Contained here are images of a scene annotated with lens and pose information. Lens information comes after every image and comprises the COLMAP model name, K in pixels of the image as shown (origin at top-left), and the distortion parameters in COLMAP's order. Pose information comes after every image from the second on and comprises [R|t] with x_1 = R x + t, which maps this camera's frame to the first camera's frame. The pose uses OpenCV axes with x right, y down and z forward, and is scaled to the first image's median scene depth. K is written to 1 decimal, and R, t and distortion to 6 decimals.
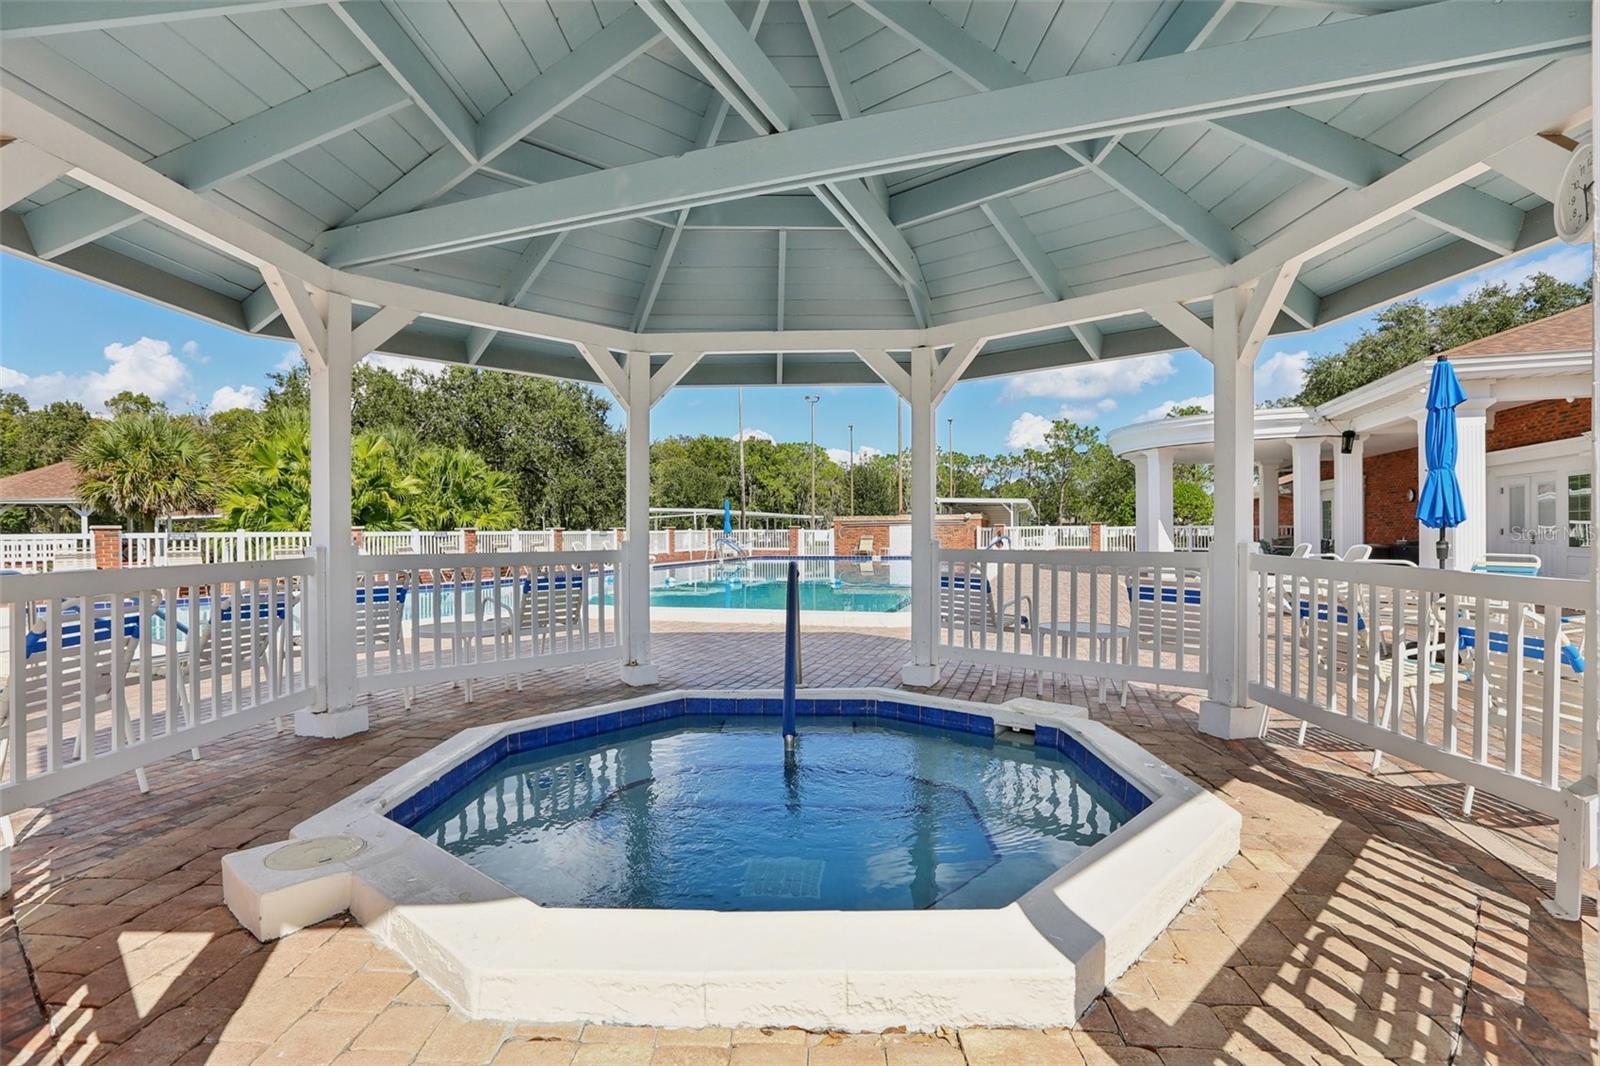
lens RADIAL K [[826.0, 0, 800.0], [0, 826.0, 533.0], [0, 0, 1]] dist [0.000171, 0.000024]
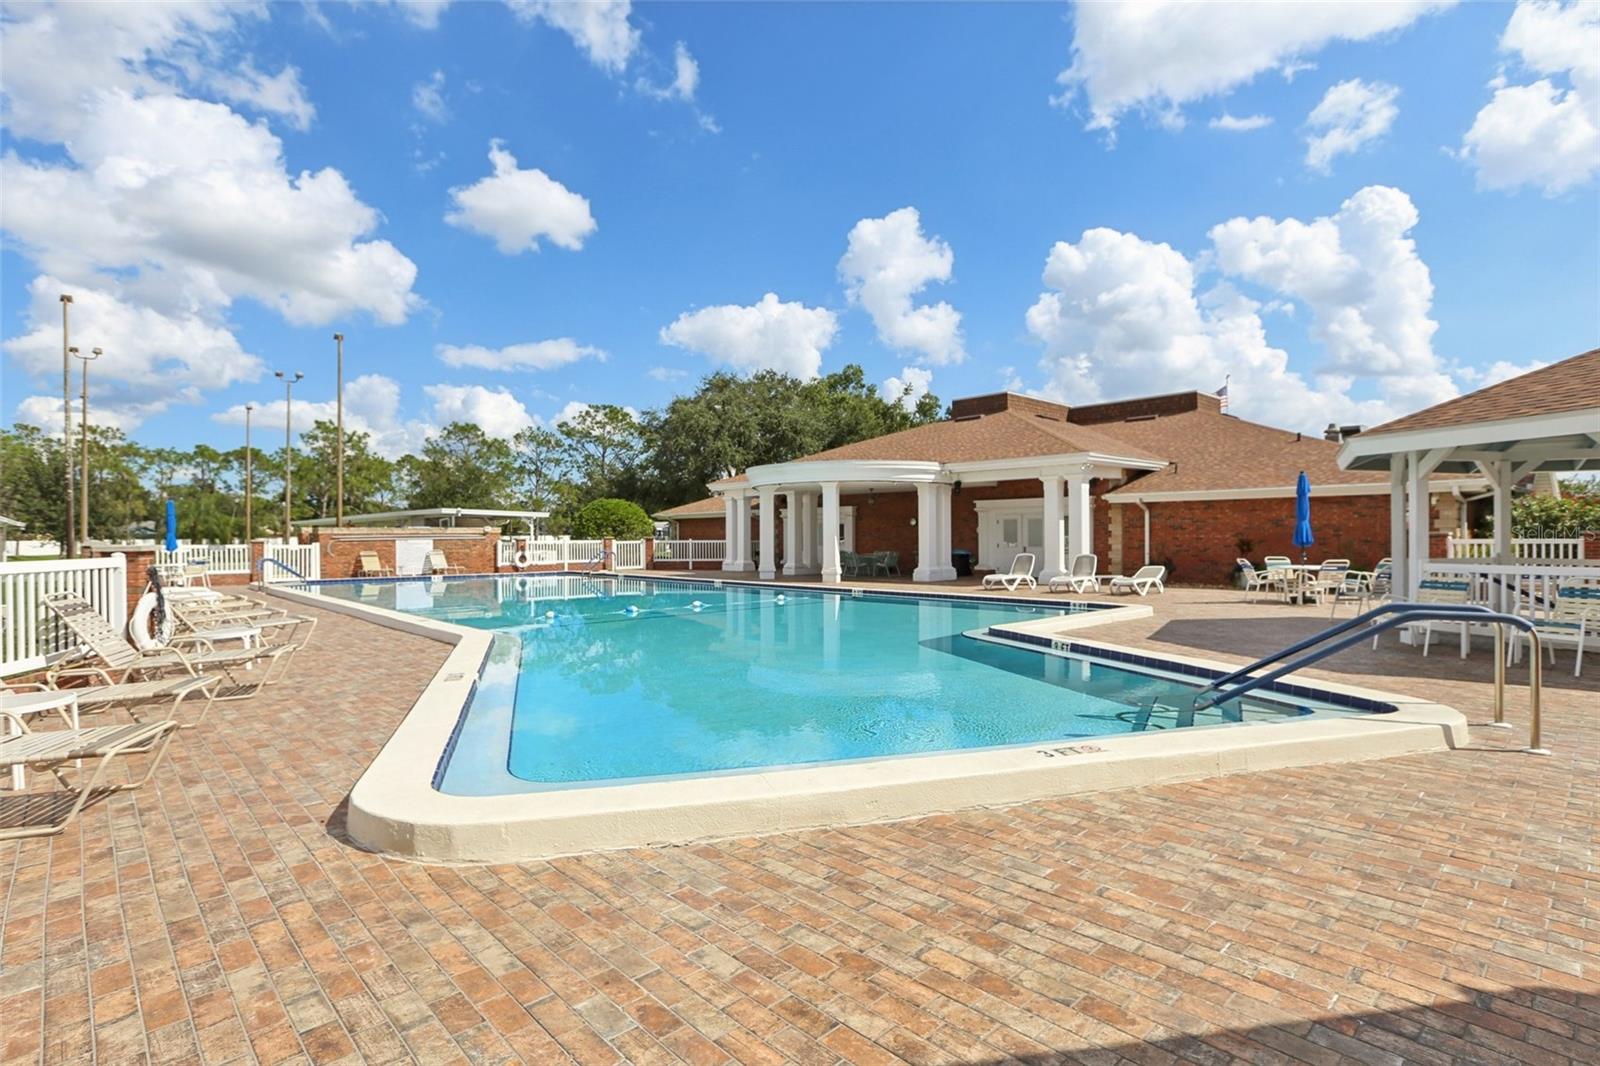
lens RADIAL K [[826.0, 0, 800.0], [0, 826.0, 533.0], [0, 0, 1]] dist [0.000171, 0.000024]
pose [[0.473020, 0.010957, 0.880984, -0.453307], [0.006629, 0.999850, -0.015994, 0.000625], [-0.881027, 0.013406, 0.472876, 0.259131]]
